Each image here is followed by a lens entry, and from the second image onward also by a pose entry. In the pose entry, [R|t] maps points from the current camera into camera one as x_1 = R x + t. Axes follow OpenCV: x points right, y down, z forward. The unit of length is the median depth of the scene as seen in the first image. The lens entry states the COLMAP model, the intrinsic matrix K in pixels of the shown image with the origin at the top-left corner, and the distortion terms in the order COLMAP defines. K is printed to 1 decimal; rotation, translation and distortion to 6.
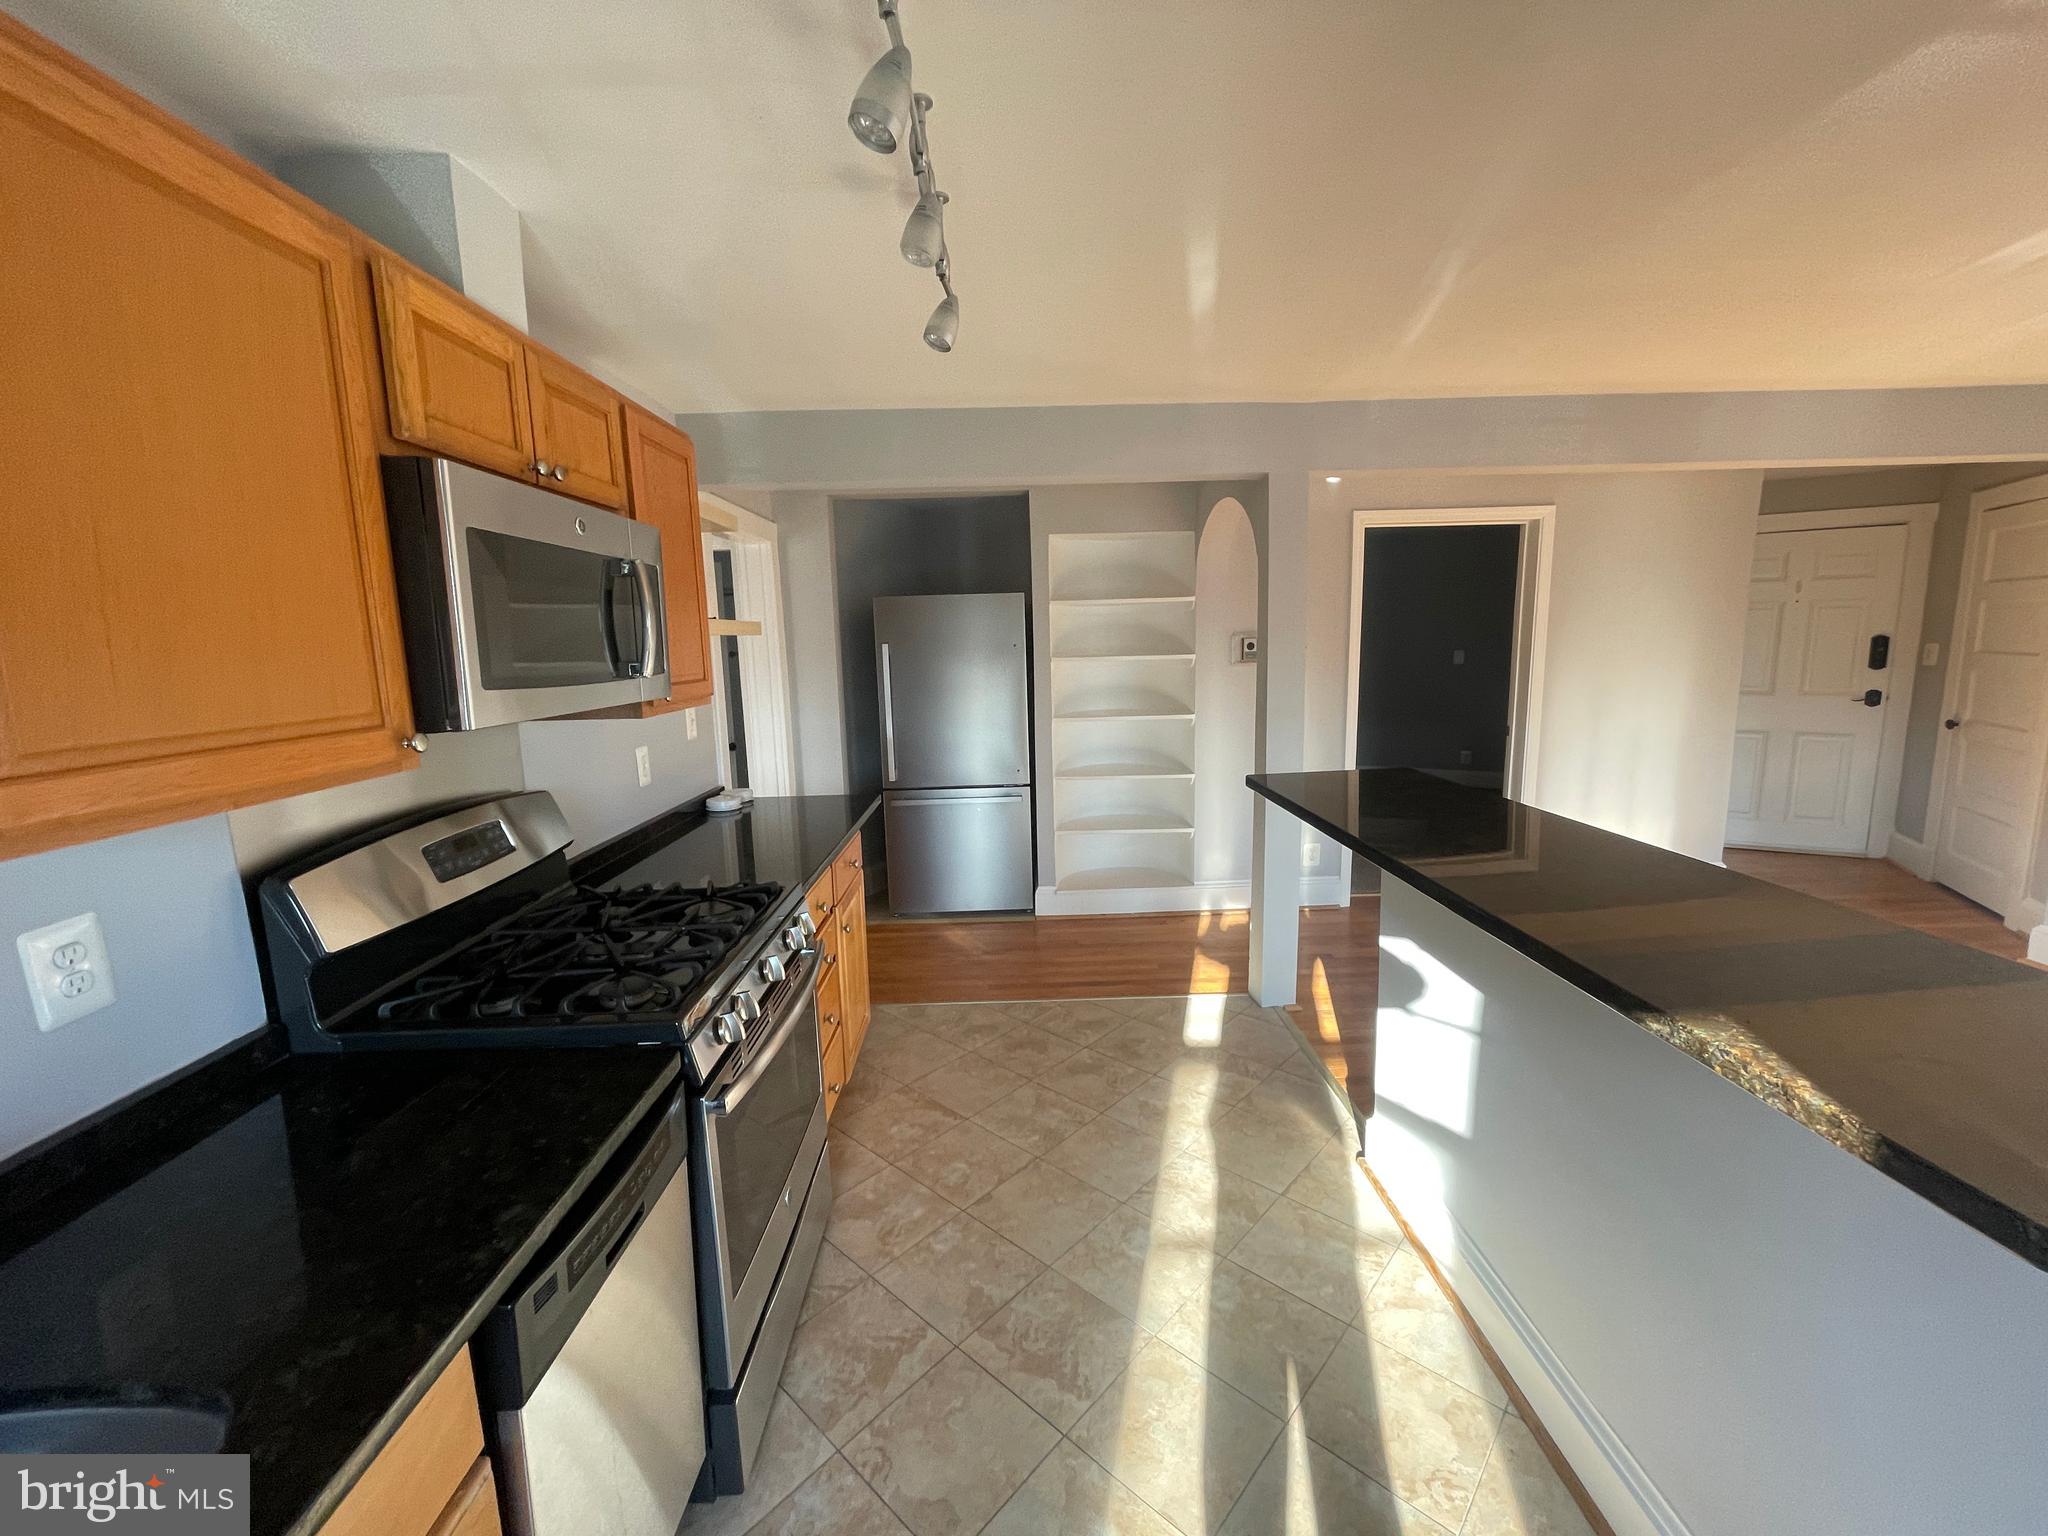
lens RADIAL K [[825.1, 0, 1024.4], [0, 825.1, 761.9], [0, 0, 1]] dist [-0.002046, -0.000354]
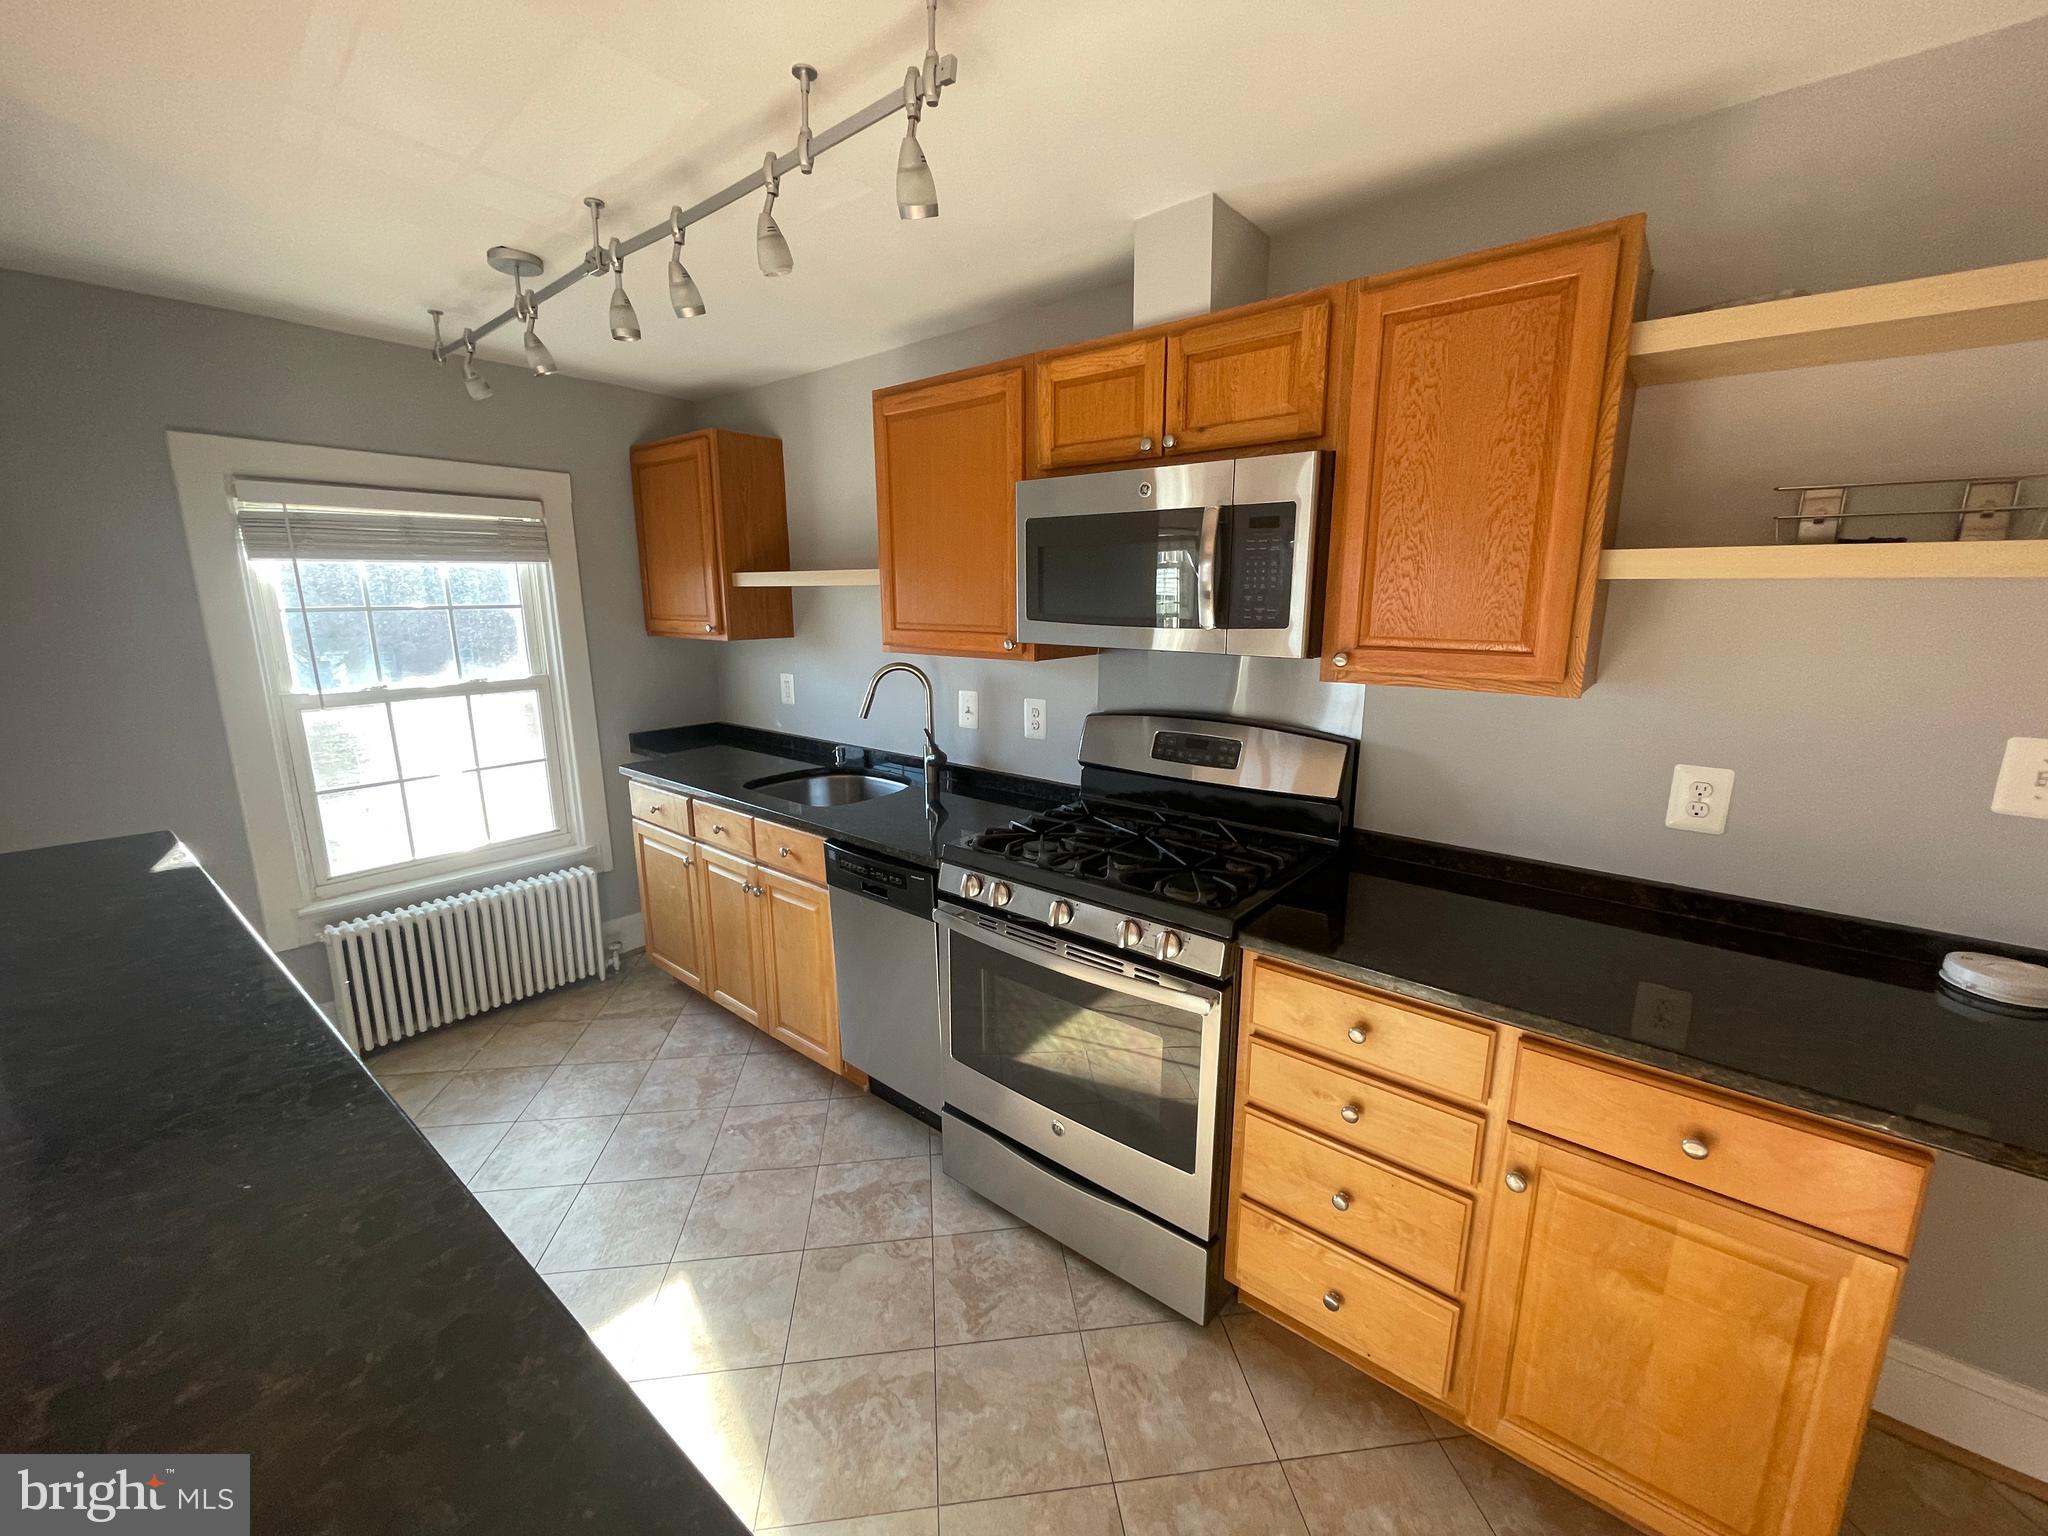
lens RADIAL K [[825.1, 0, 1024.4], [0, 825.1, 761.9], [0, 0, 1]] dist [-0.002046, -0.000354]
pose [[-0.644546, 0.180285, -0.743006, 0.433656], [-0.098967, 0.943953, 0.314895, -0.237764], [0.758133, 0.276497, -0.590579, 1.444020]]
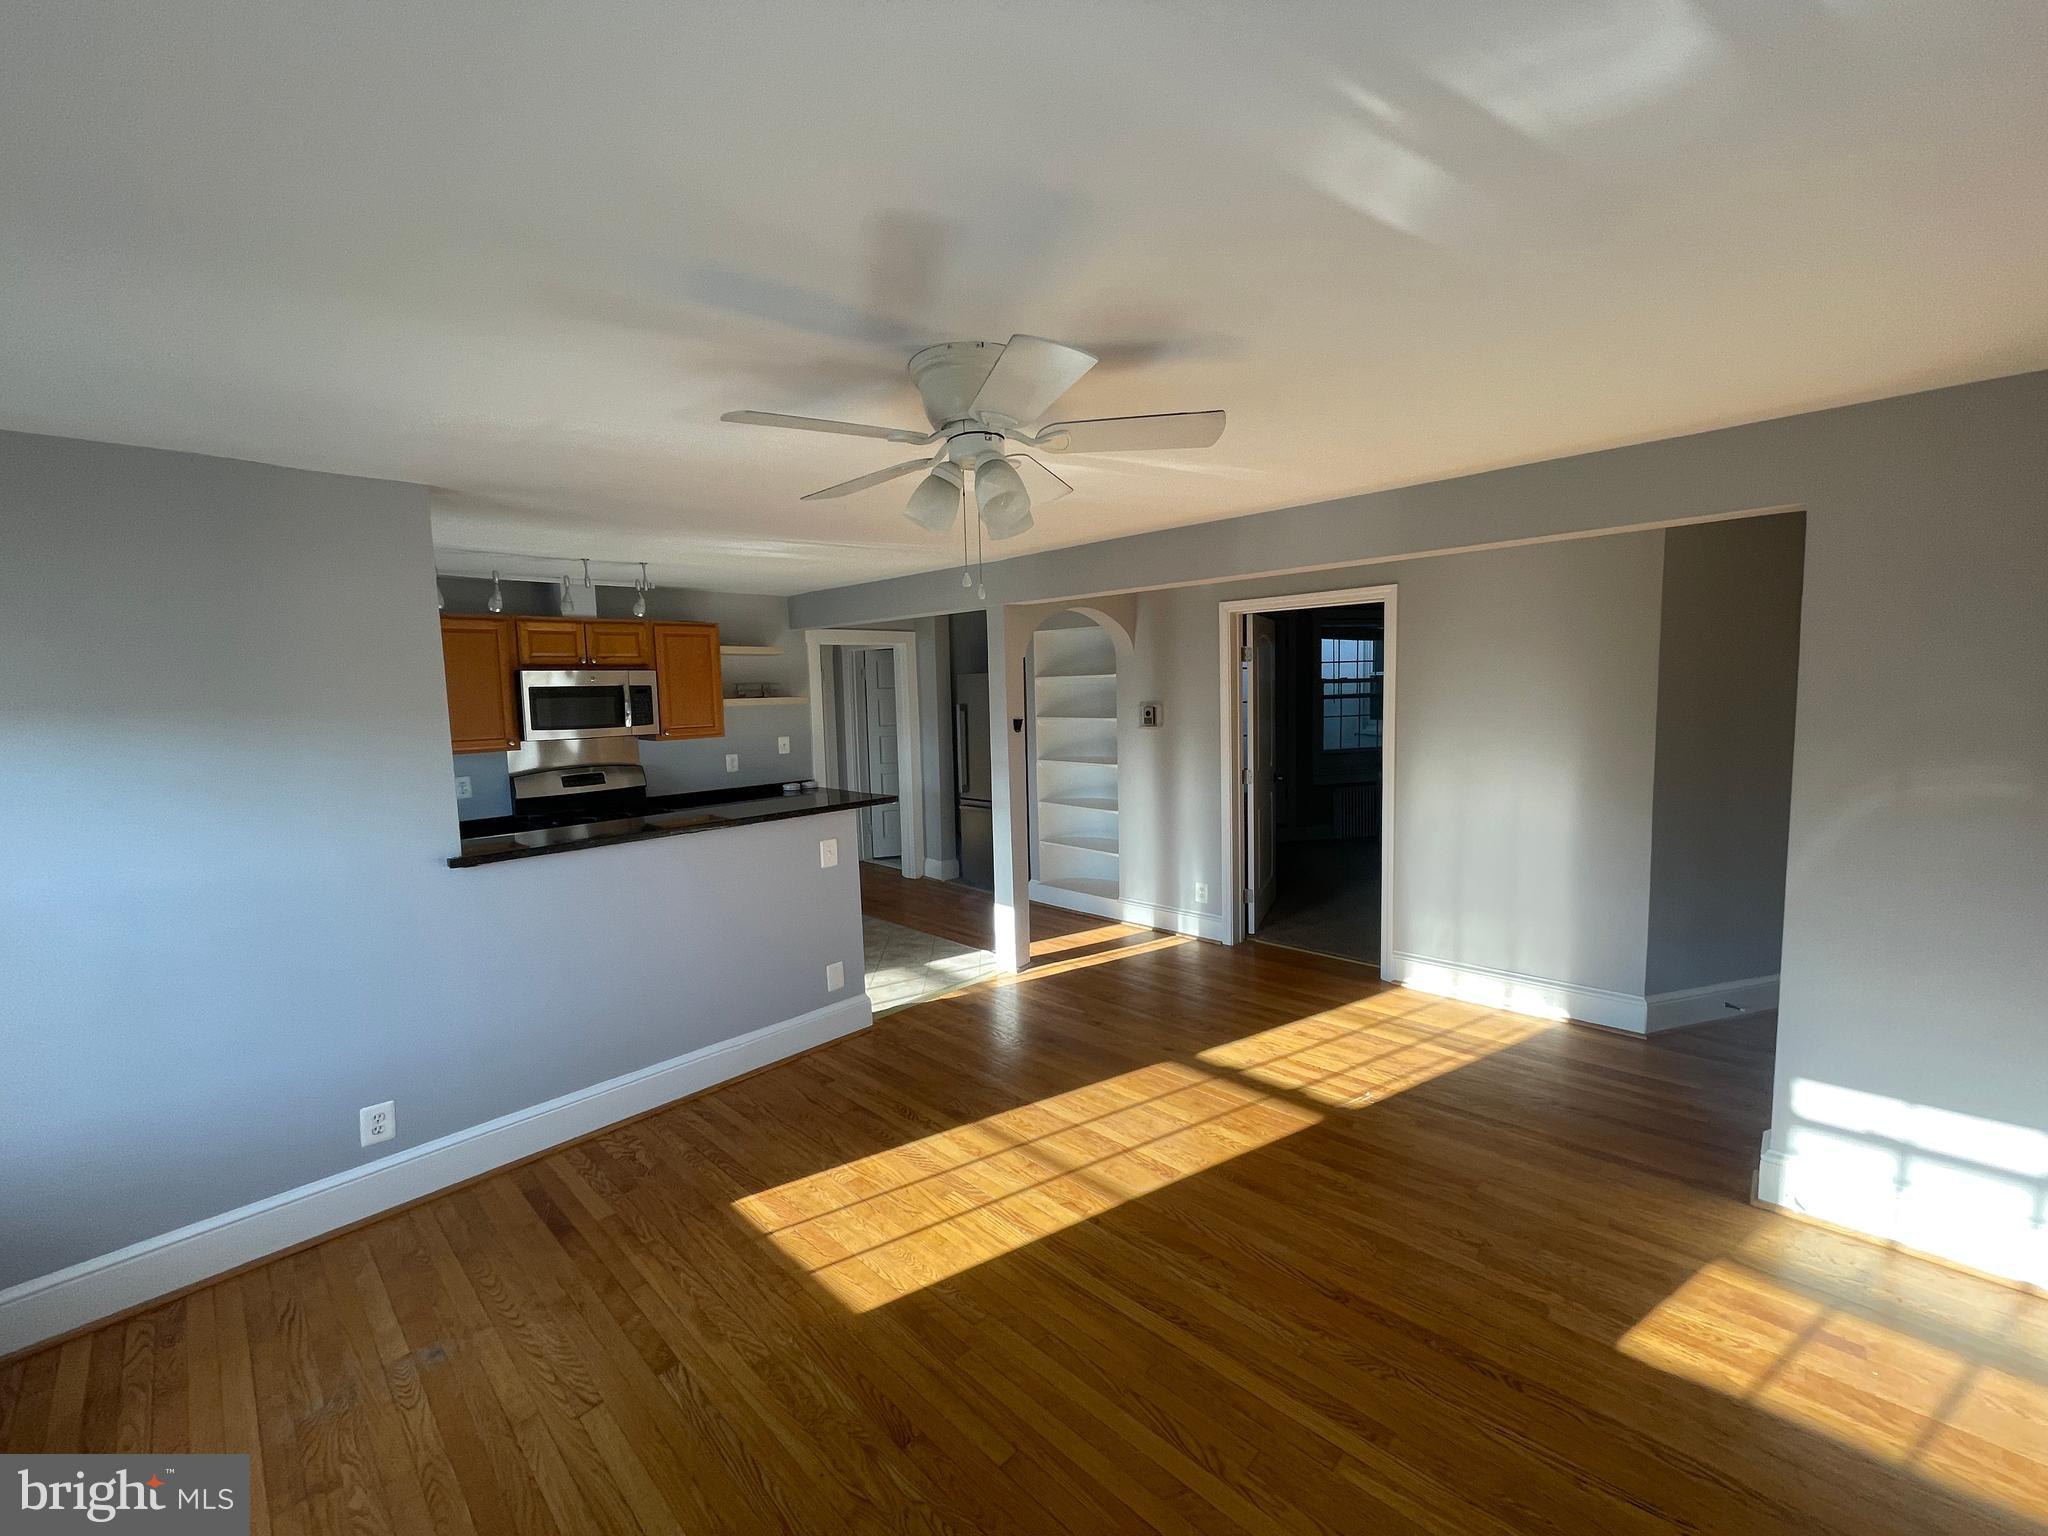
lens RADIAL K [[825.1, 0, 1024.4], [0, 825.1, 761.9], [0, 0, 1]] dist [-0.002046, -0.000354]
pose [[0.704363, 0.072482, -0.706130, 2.468625], [-0.099321, 0.995051, 0.003067, -0.124827], [0.702857, 0.067973, 0.708076, -0.033612]]
